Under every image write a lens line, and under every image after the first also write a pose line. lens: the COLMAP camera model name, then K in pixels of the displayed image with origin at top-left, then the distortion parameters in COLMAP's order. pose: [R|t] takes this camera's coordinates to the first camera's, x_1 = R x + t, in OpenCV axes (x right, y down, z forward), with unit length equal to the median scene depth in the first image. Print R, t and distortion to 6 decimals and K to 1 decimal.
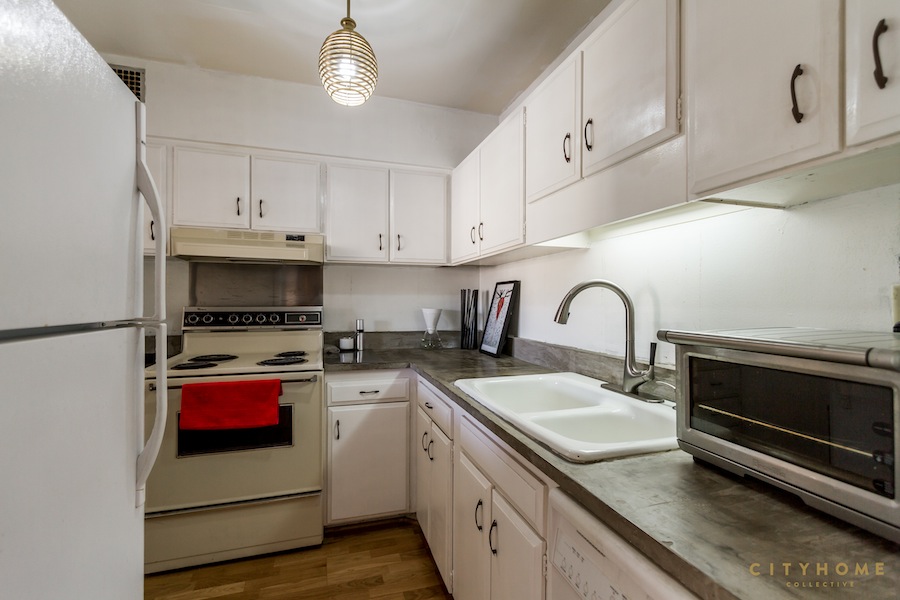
lens RADIAL K [[412.7, 0, 450.0], [0, 412.7, 300.0], [0, 0, 1]] dist [0.010986, -0.003348]
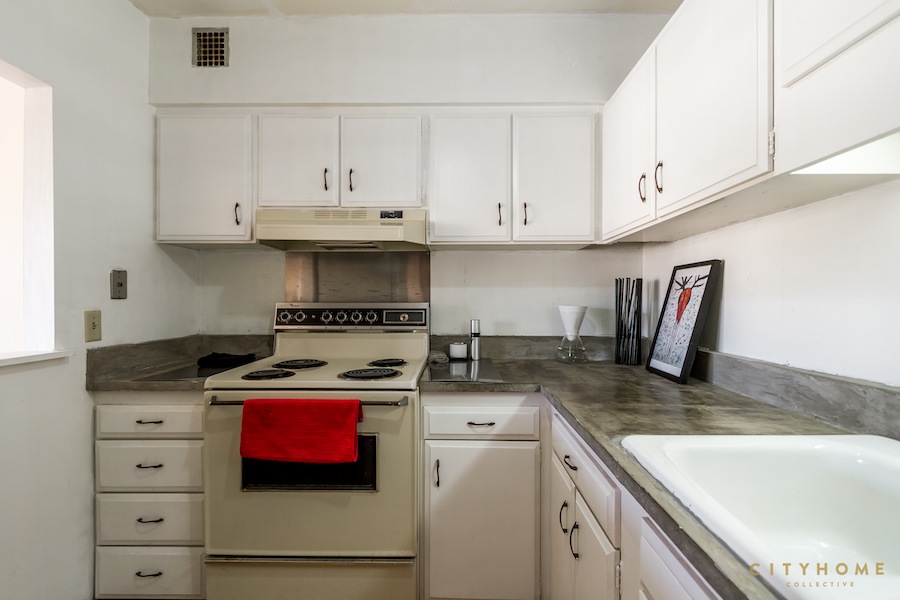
lens RADIAL K [[412.7, 0, 450.0], [0, 412.7, 300.0], [0, 0, 1]] dist [0.010986, -0.003348]
pose [[0.947985, -0.002227, -0.318306, -0.020085], [0.002455, 0.999997, 0.000315, 0.011726], [0.318304, -0.001080, 0.947988, 0.292342]]
